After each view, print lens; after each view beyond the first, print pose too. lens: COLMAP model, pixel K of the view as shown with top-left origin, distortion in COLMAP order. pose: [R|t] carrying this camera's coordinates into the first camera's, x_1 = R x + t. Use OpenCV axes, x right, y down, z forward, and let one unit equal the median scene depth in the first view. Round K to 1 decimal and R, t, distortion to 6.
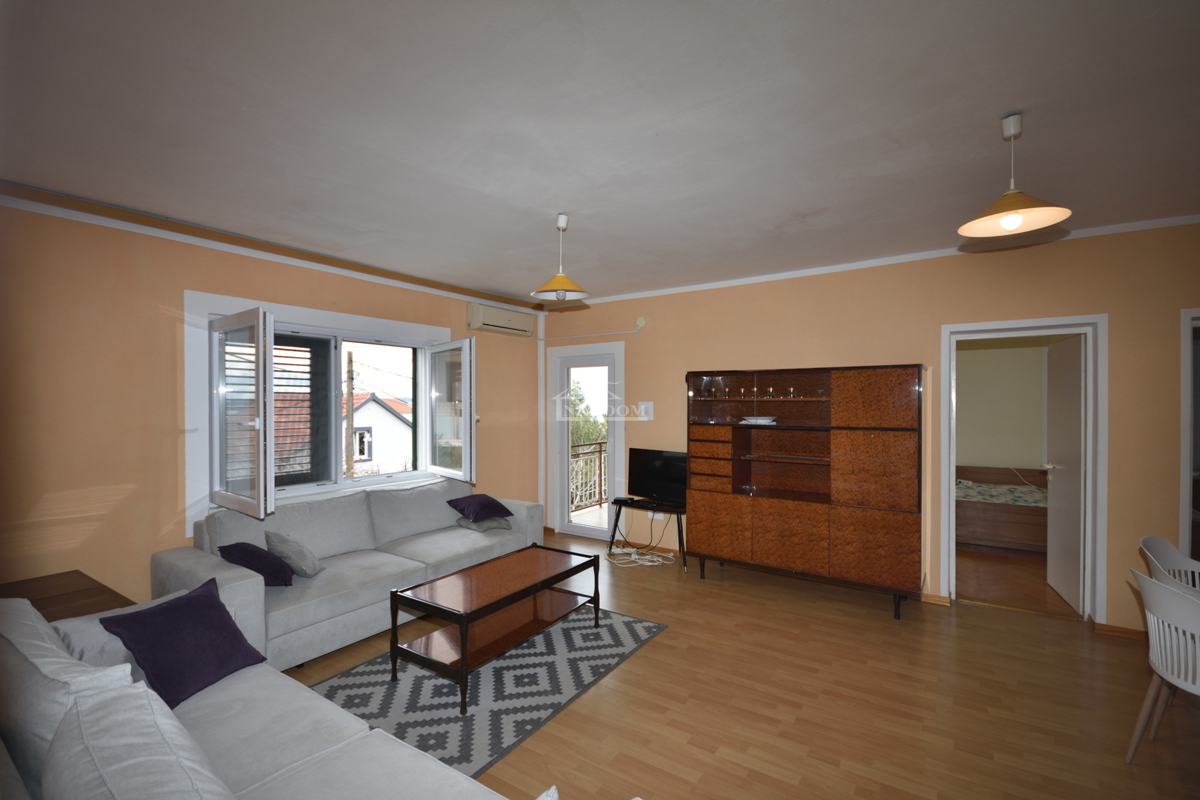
lens RADIAL K [[525.6, 0, 599.7], [0, 525.6, 402.6], [0, 0, 1]] dist [0.003276, 0.000024]
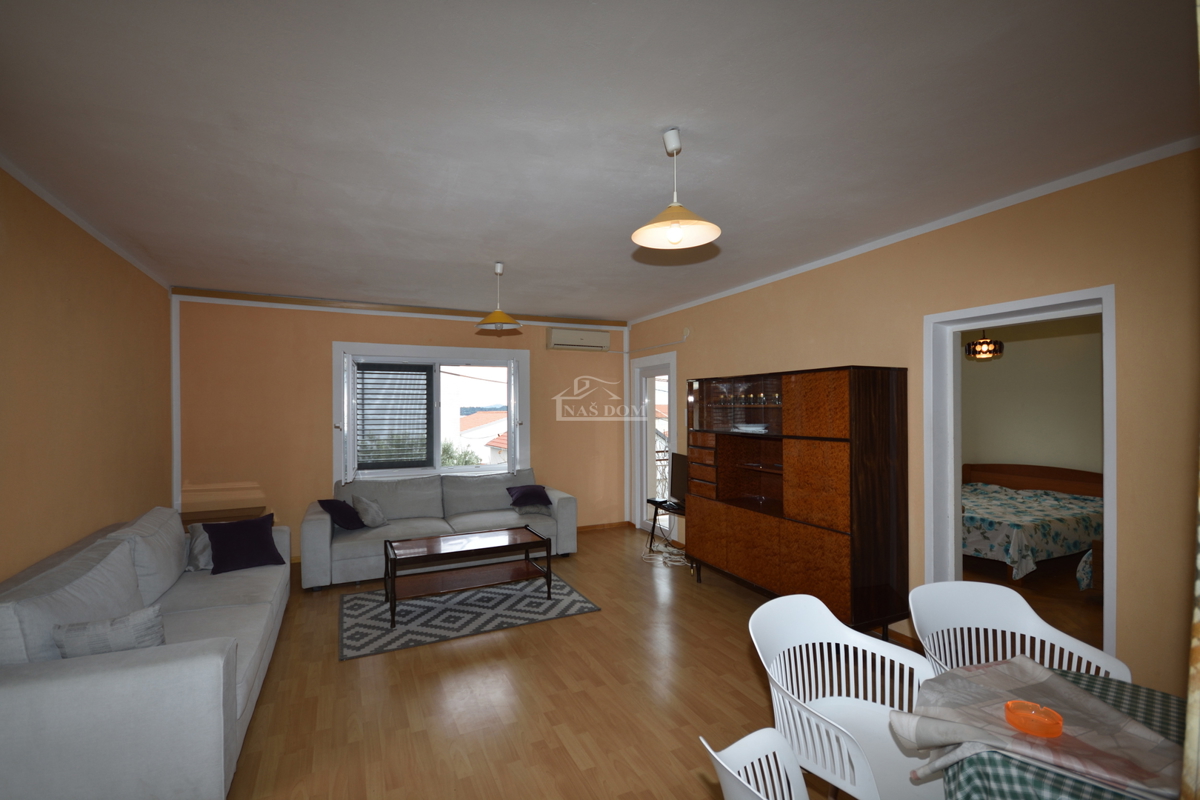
lens RADIAL K [[525.6, 0, 599.9], [0, 525.6, 404.1], [0, 0, 1]] dist [0.003276, 0.000024]
pose [[0.861296, -0.009360, -0.508017, 0.700605], [0.006467, 0.999951, -0.007460, -0.005214], [0.508062, 0.003140, 0.861315, 0.031506]]
